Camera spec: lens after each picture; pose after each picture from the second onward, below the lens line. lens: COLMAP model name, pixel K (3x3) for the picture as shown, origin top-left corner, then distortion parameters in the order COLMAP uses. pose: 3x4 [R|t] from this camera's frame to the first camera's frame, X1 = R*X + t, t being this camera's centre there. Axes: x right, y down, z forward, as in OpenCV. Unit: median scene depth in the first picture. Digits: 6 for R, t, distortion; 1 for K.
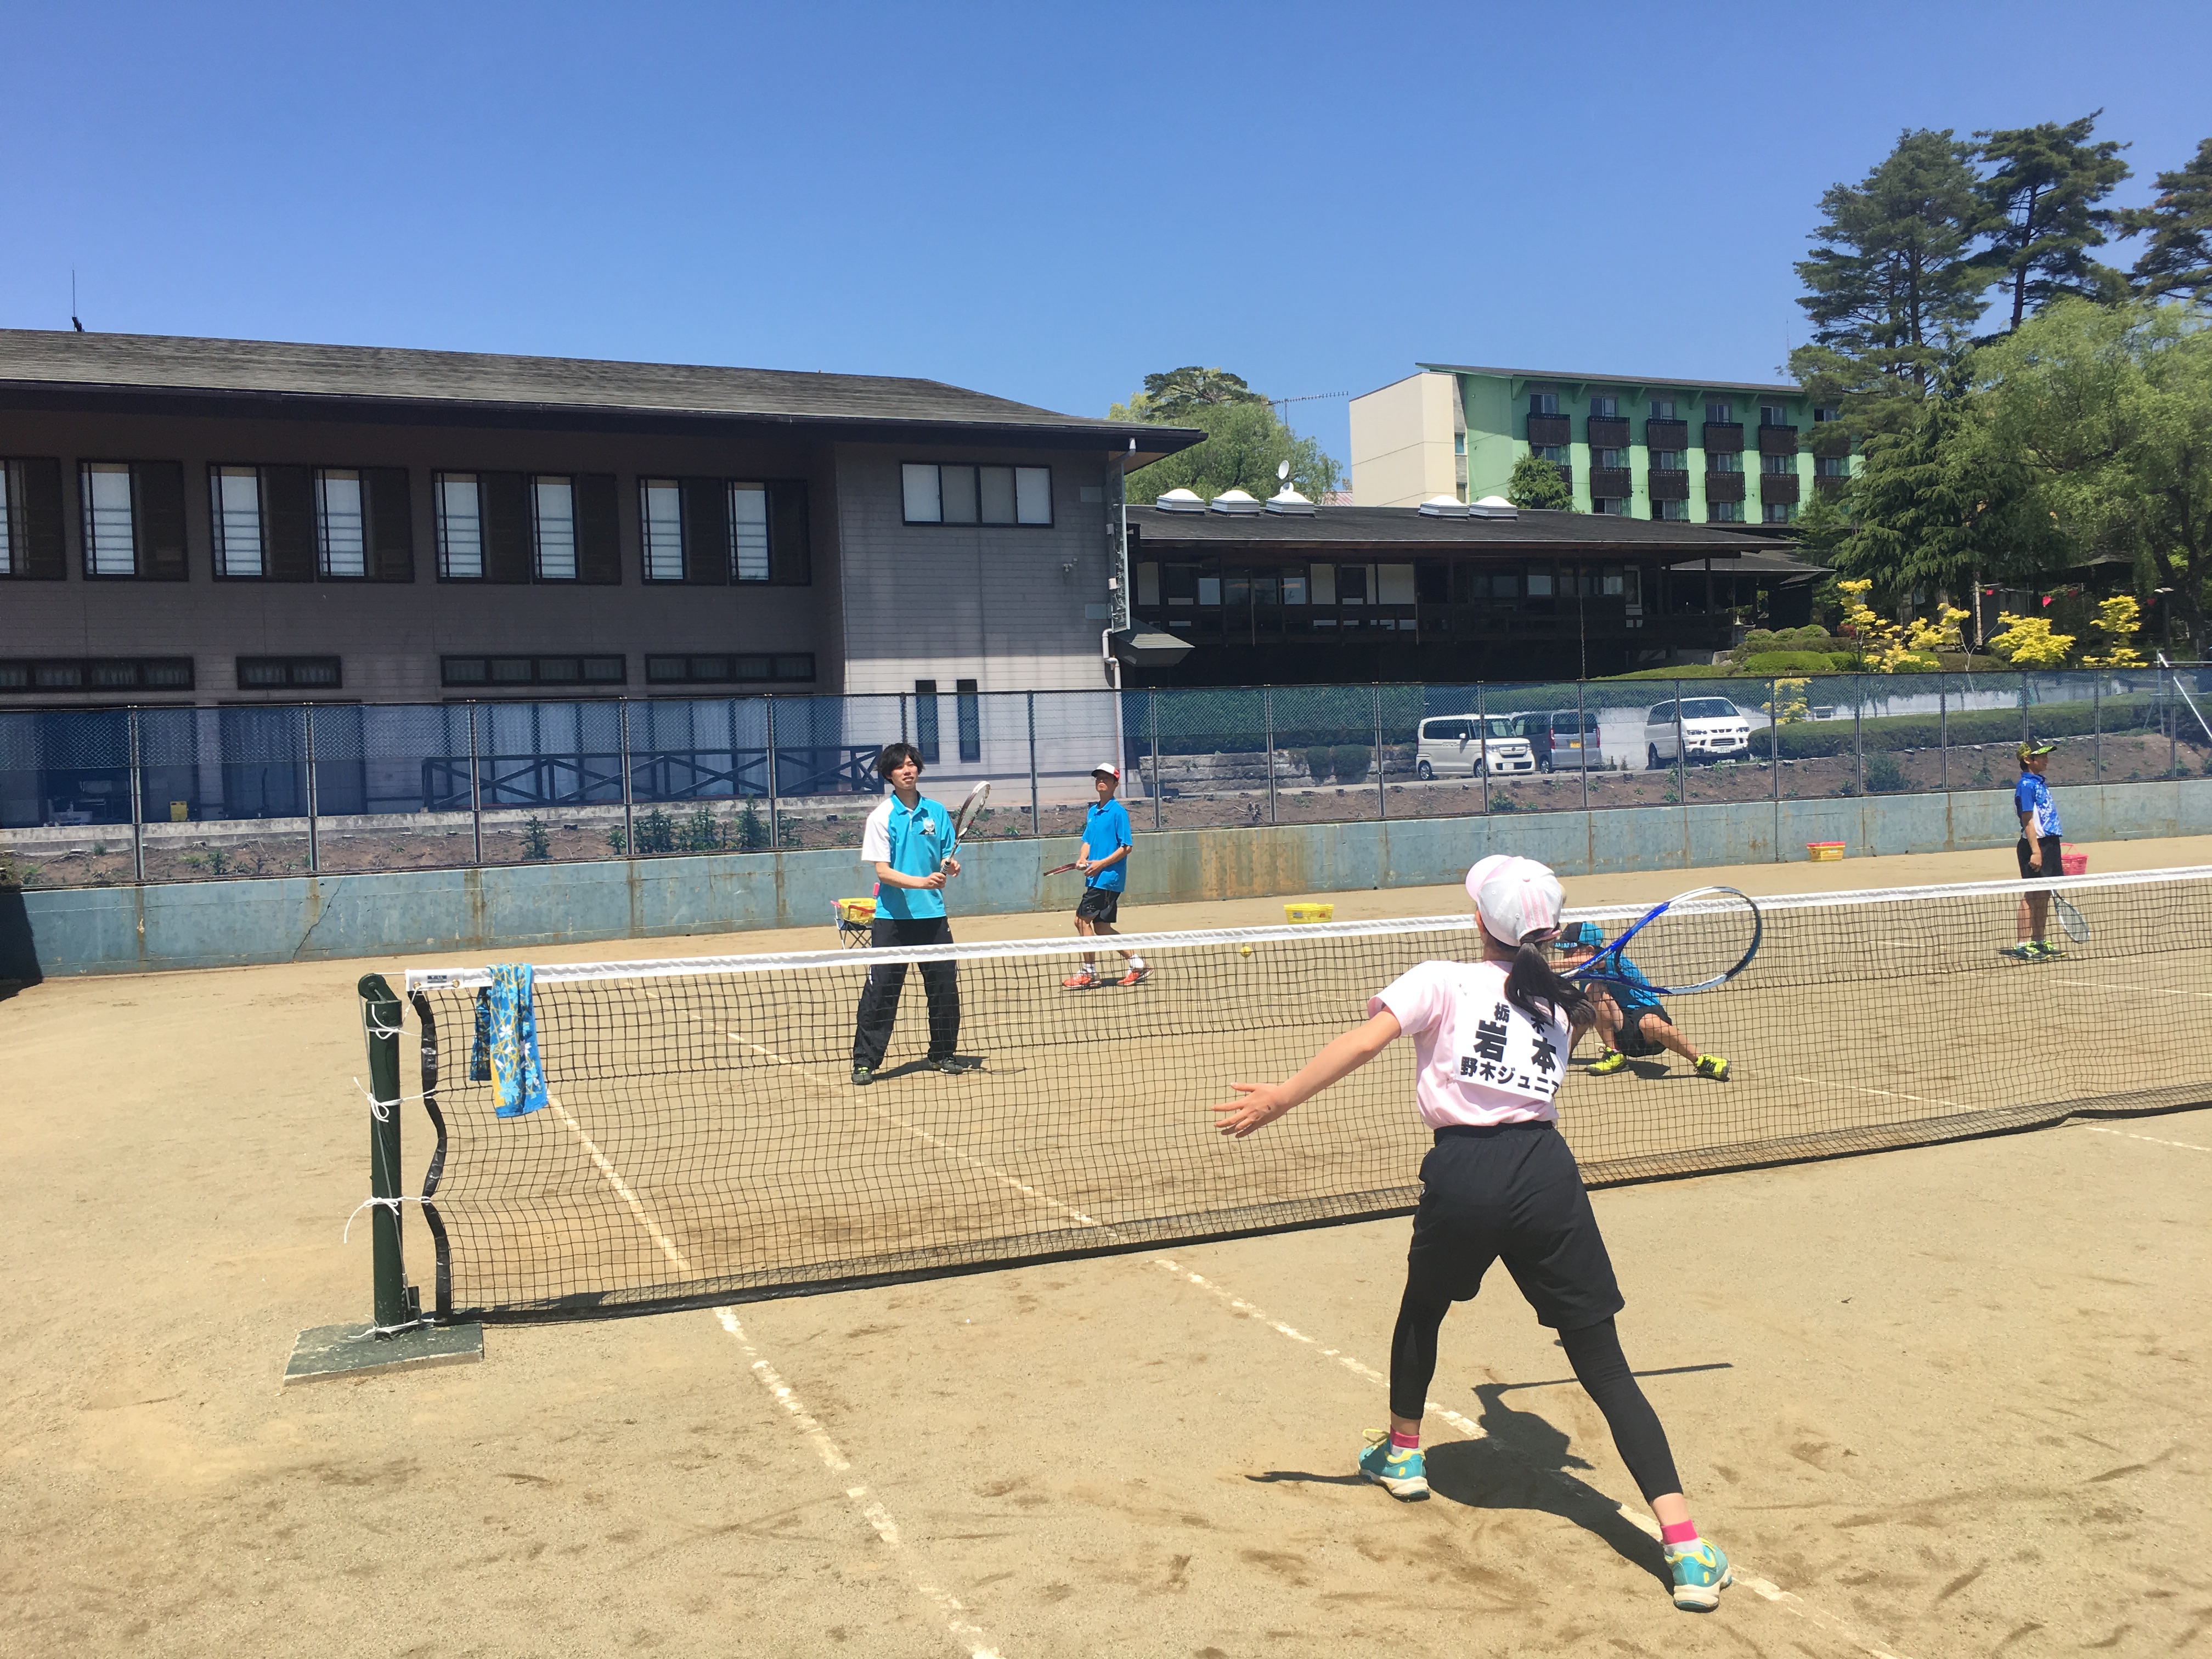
lens RADIAL K [[1860.9, 0, 1106.0], [0, 1860.9, 829.5], [0, 0, 1]] dist [0.084135, -0.098397]
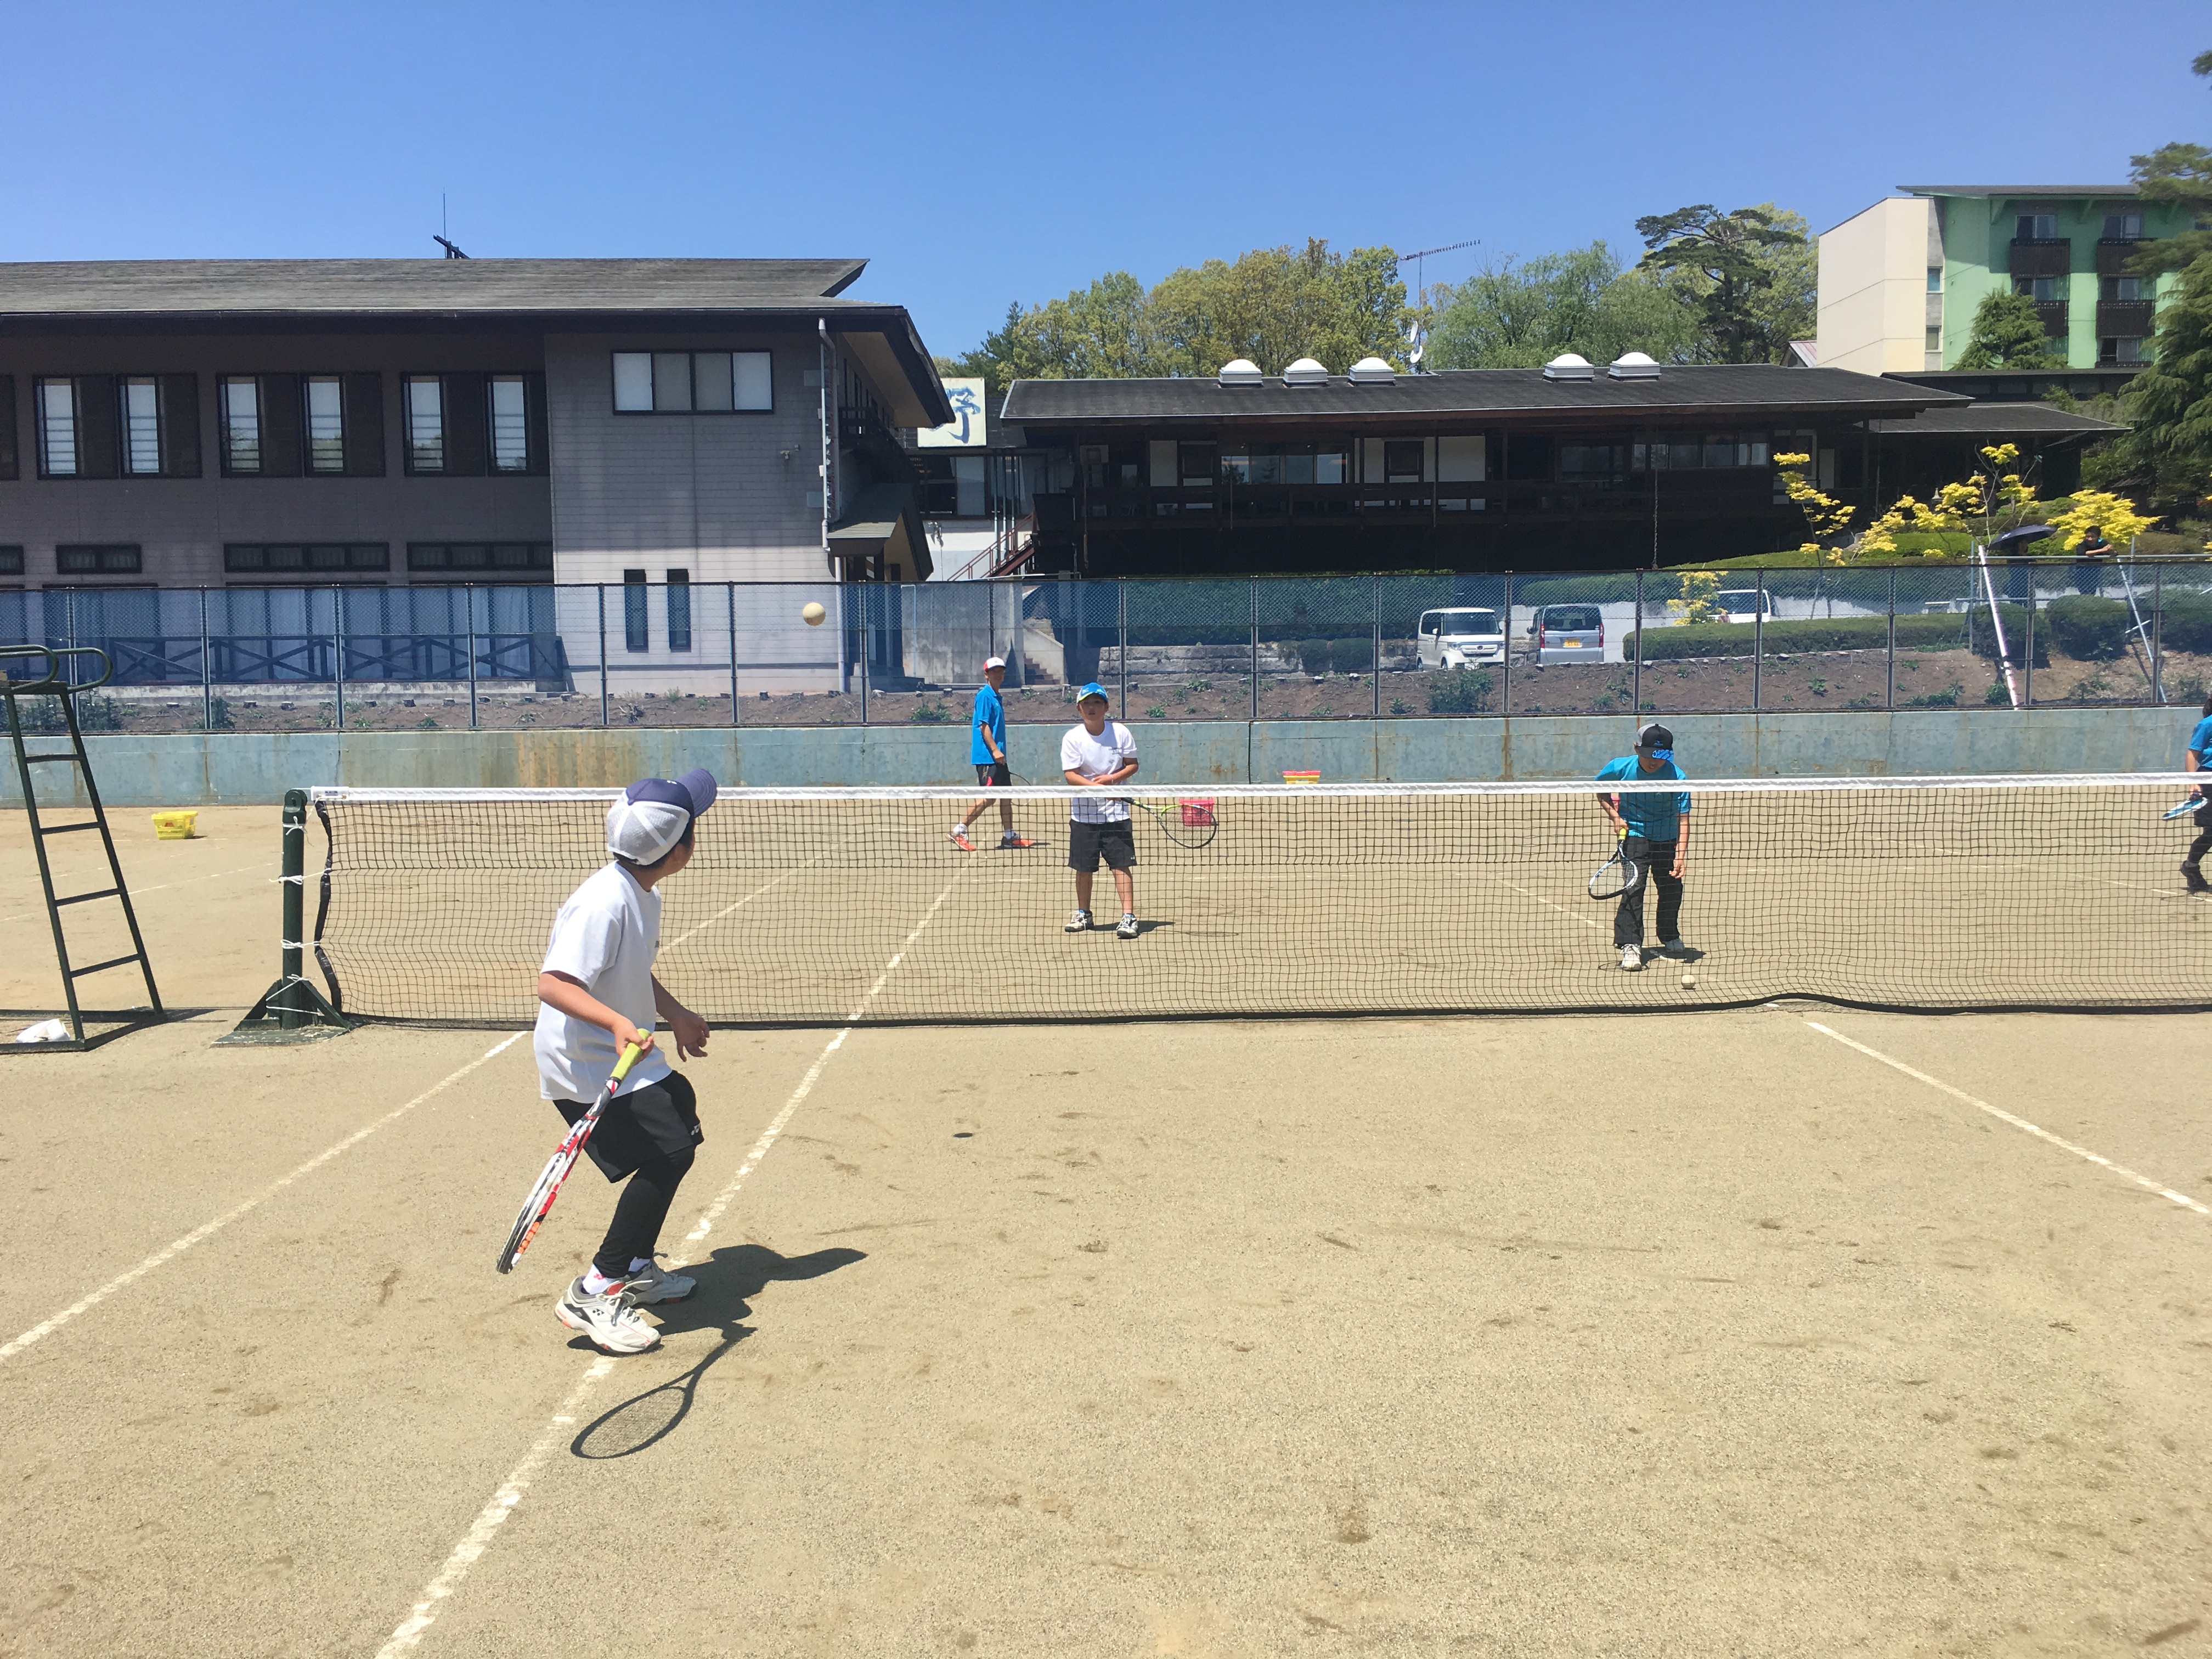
lens RADIAL K [[1860.9, 0, 1106.0], [0, 1860.9, 829.5], [0, 0, 1]] dist [0.084135, -0.098397]
pose [[0.931930, 0.056665, -0.358183, 0.510414], [-0.032015, 0.996716, 0.074384, -0.023006], [0.361221, -0.057854, 0.930684, 0.135225]]
